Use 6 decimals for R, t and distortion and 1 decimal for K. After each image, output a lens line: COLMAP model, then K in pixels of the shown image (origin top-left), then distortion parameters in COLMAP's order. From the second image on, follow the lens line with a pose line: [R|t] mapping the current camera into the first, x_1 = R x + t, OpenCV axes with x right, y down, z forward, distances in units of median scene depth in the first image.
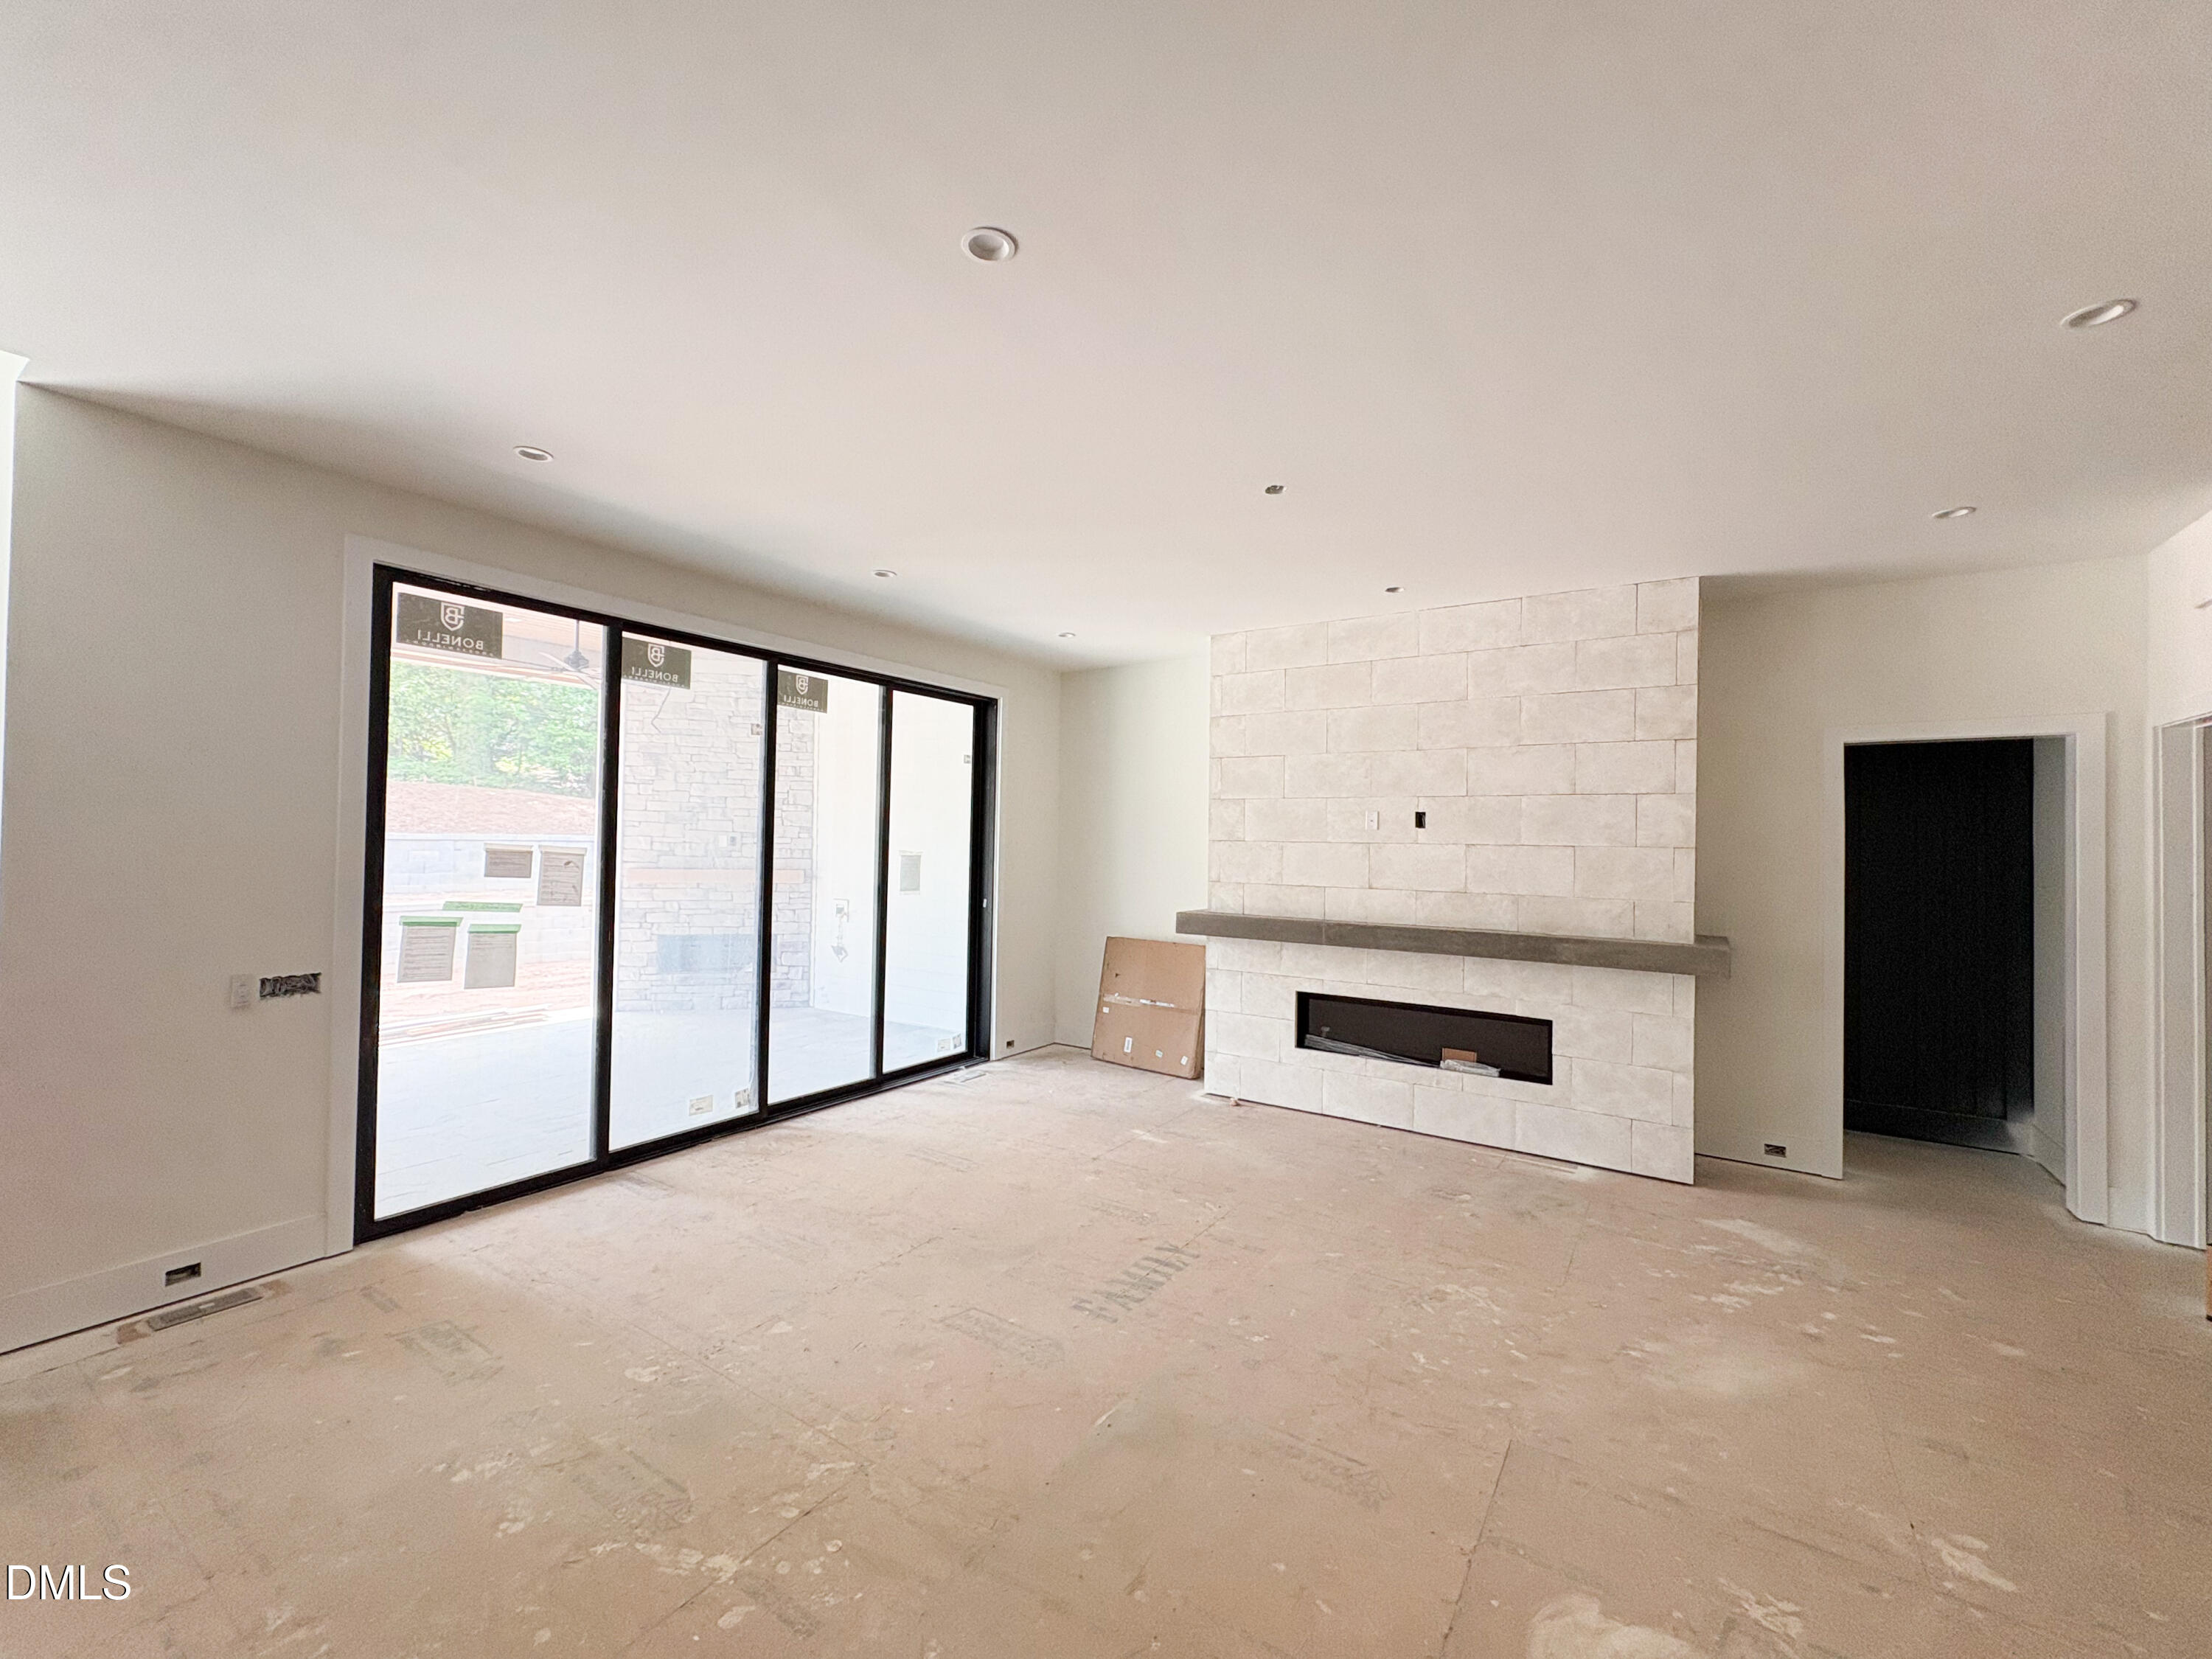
lens RADIAL K [[897.3, 0, 1106.0], [0, 897.3, 832.4], [0, 0, 1]] dist [-0.001547, -0.000068]
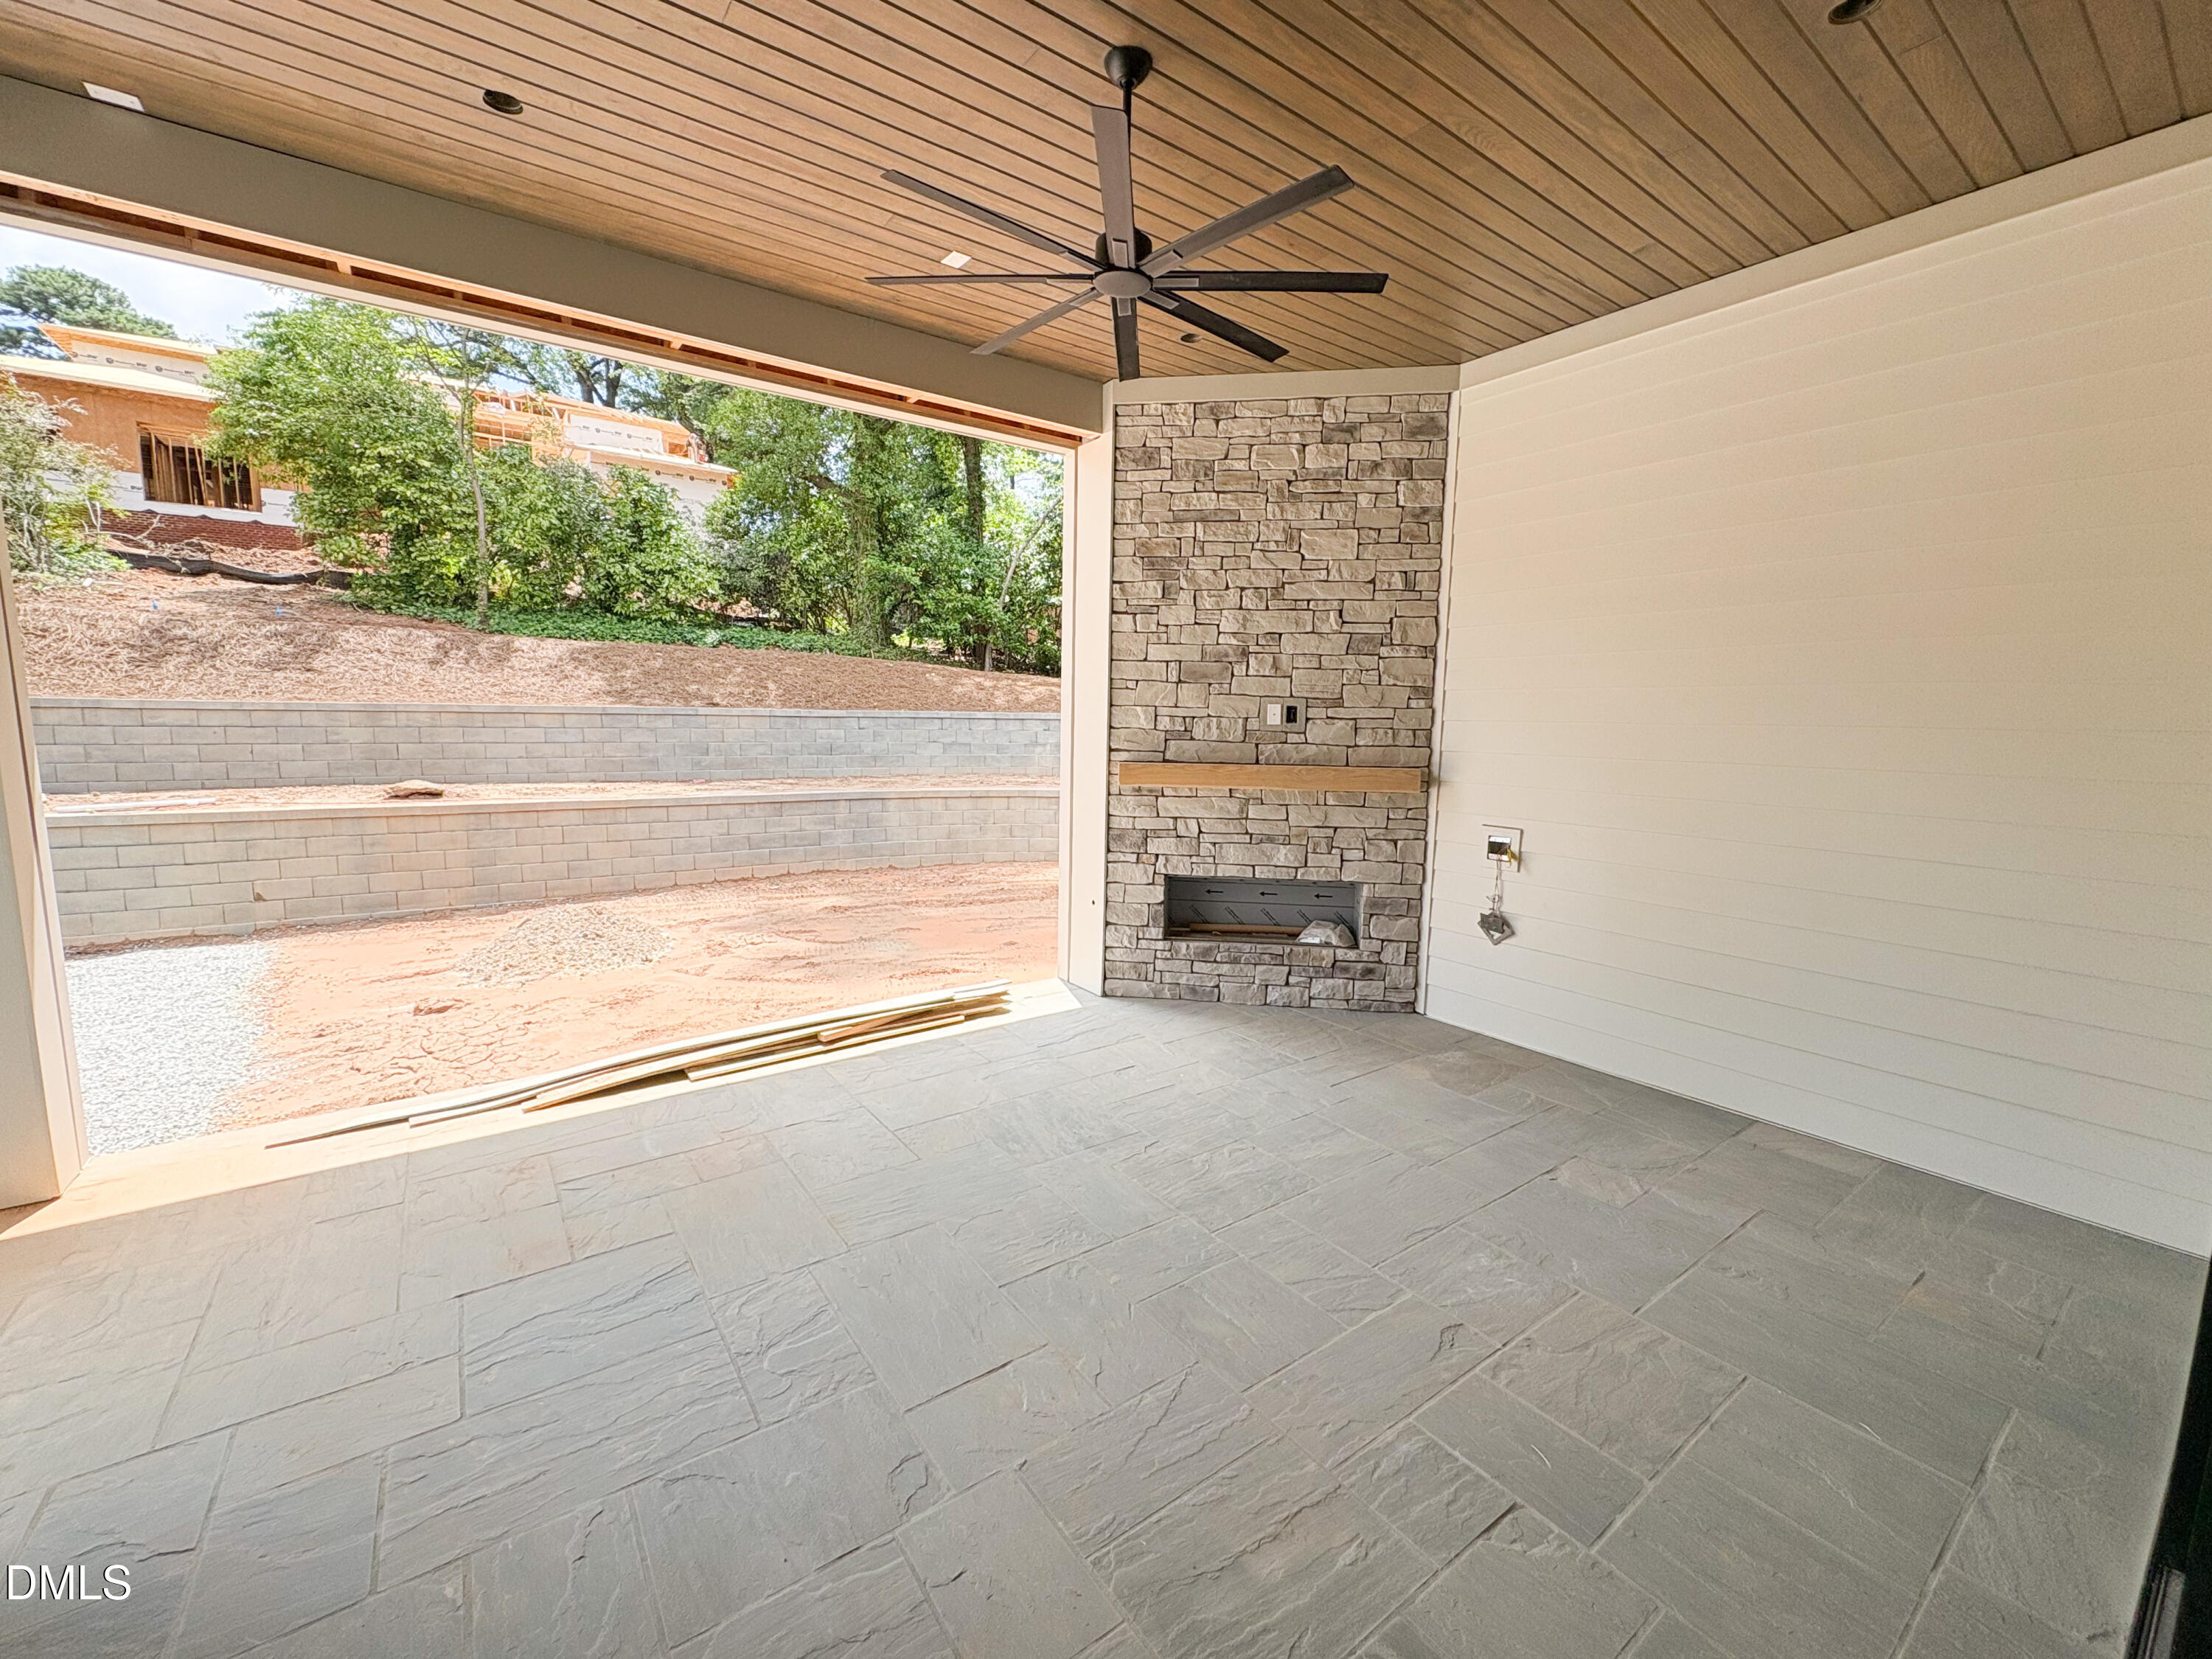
lens RADIAL K [[897.3, 0, 1105.0], [0, 897.3, 834.3], [0, 0, 1]] dist [-0.001547, -0.000068]
pose [[0.937434, 0.043017, -0.345496, -0.328921], [0.004146, 0.990888, 0.134622, 0.008170], [0.348139, -0.127631, 0.928714, 0.435118]]
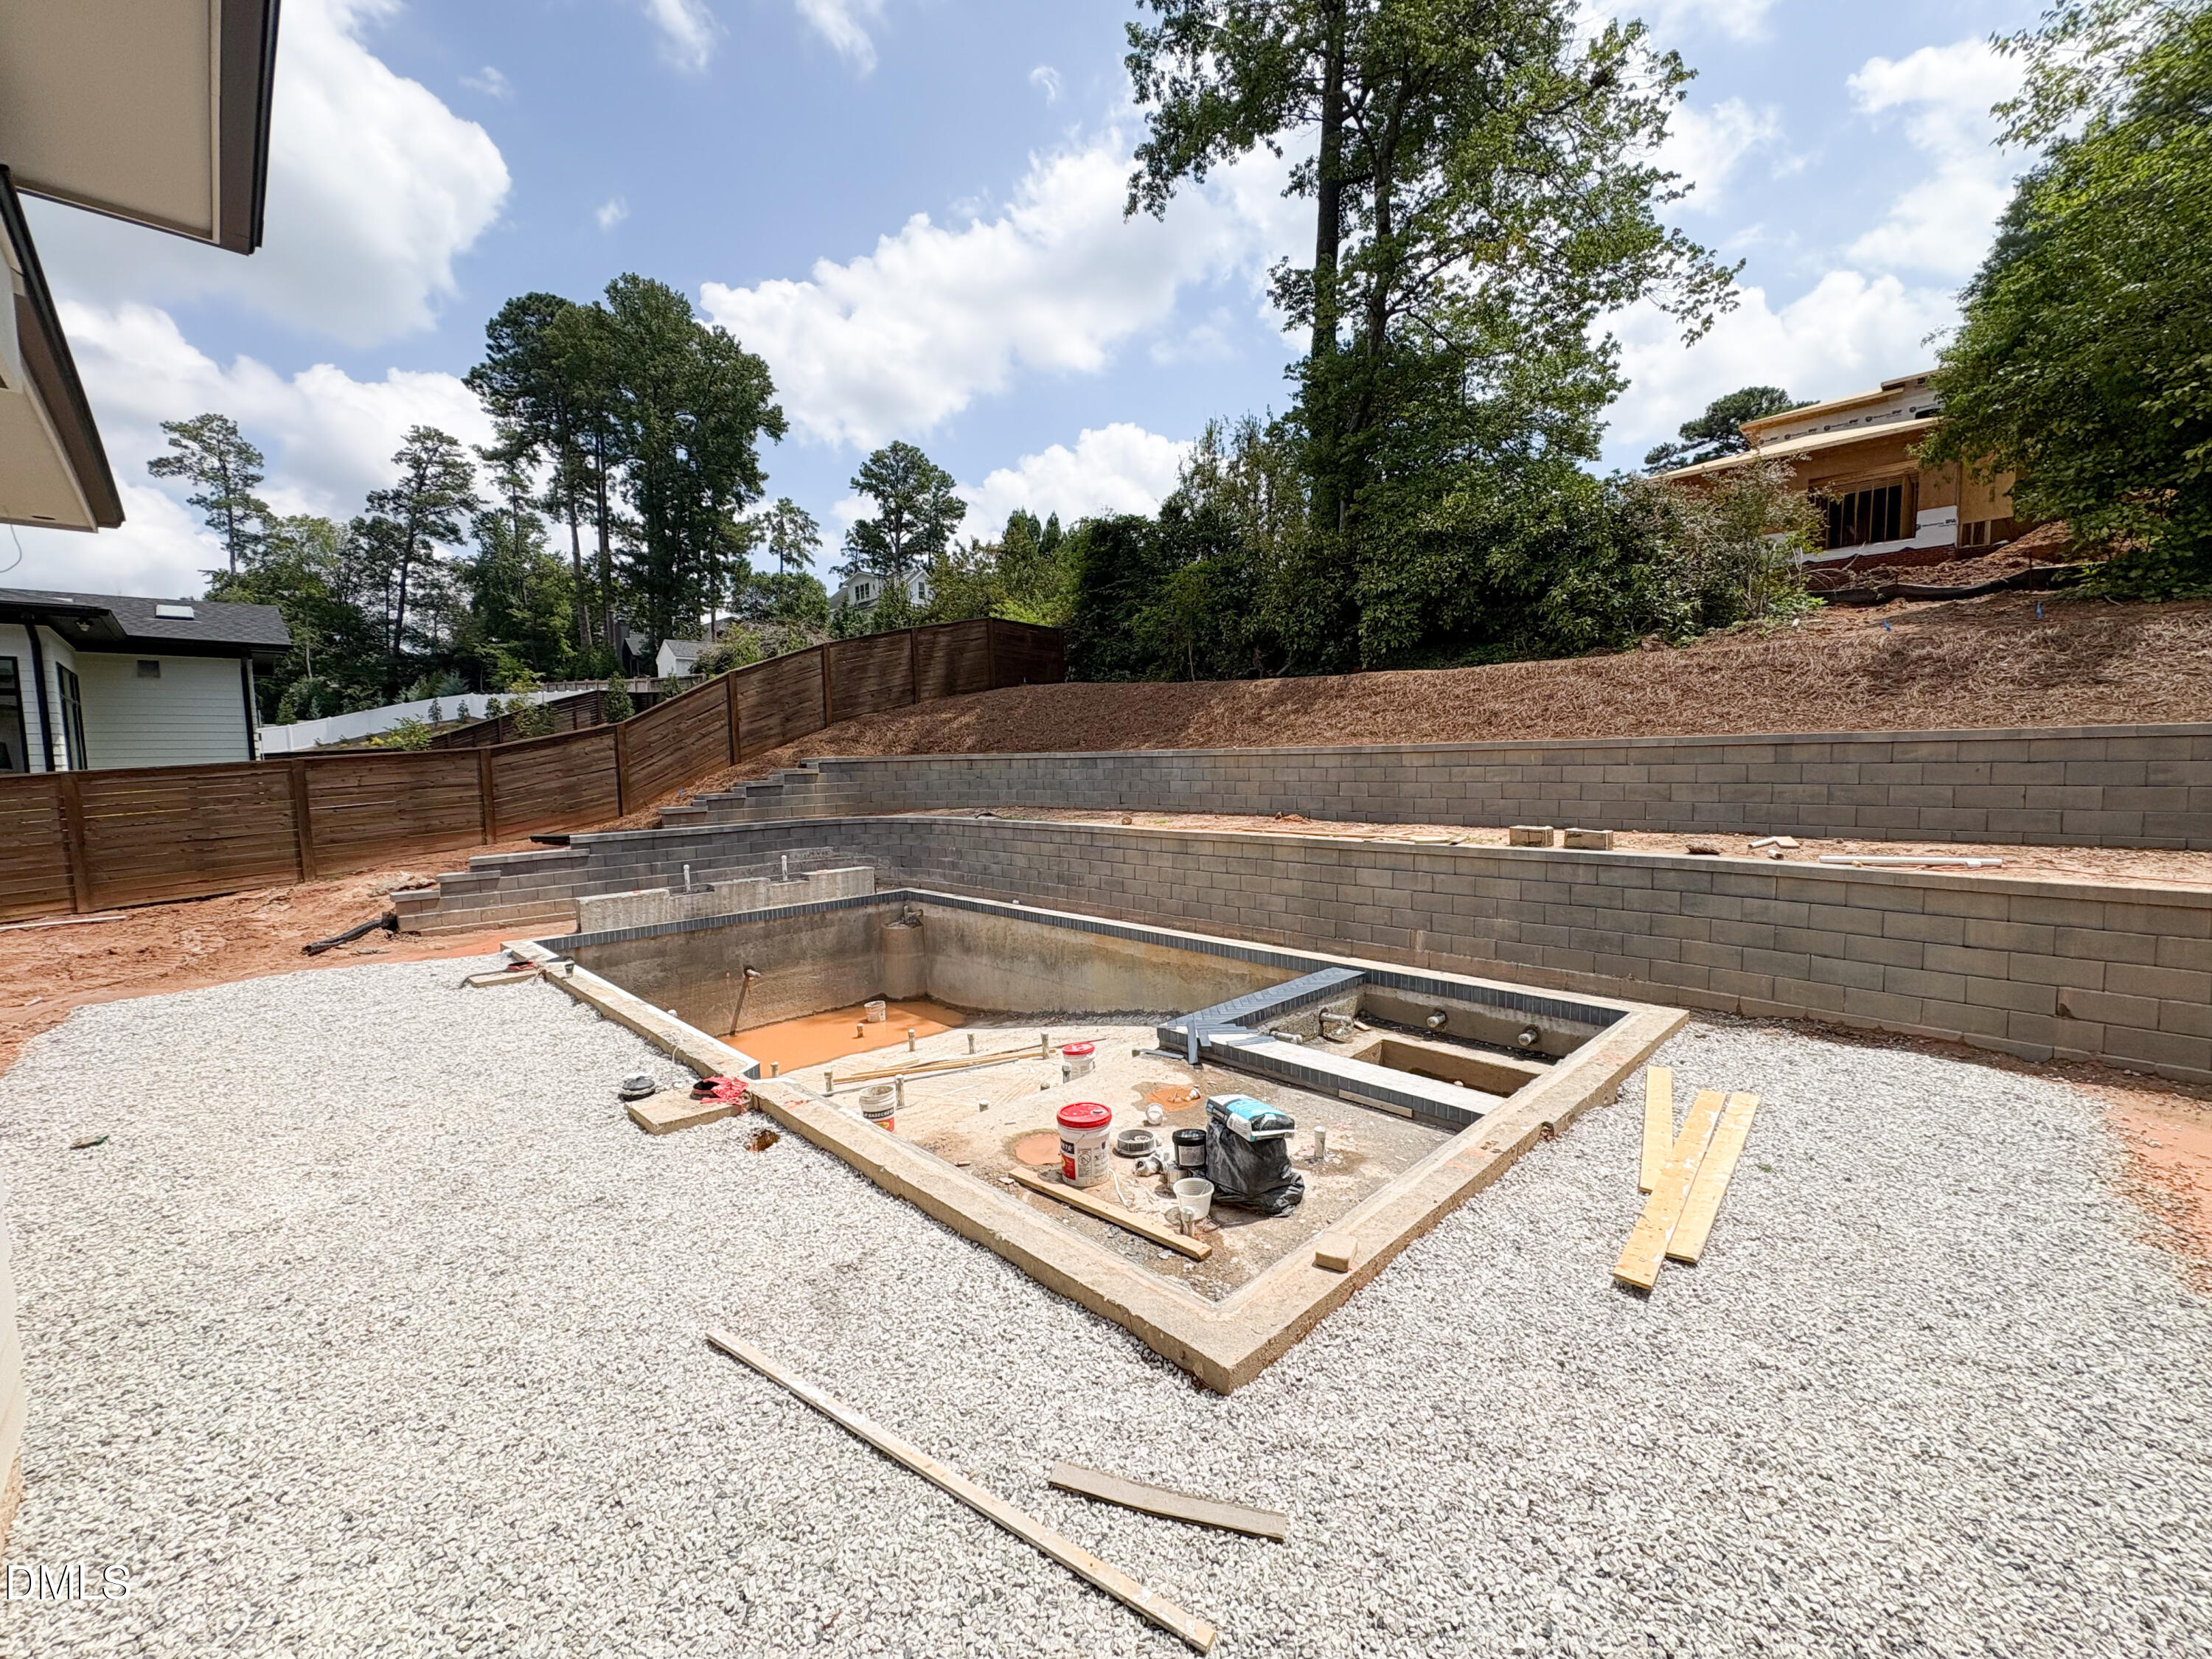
lens RADIAL K [[897.3, 0, 1106.0], [0, 897.3, 835.4], [0, 0, 1]] dist [-0.001547, -0.000068]
pose [[-0.205537, 0.071488, -0.976035, -0.829796], [0.026588, 0.997368, 0.067451, 0.010972], [0.978288, -0.012087, -0.206897, 0.462377]]
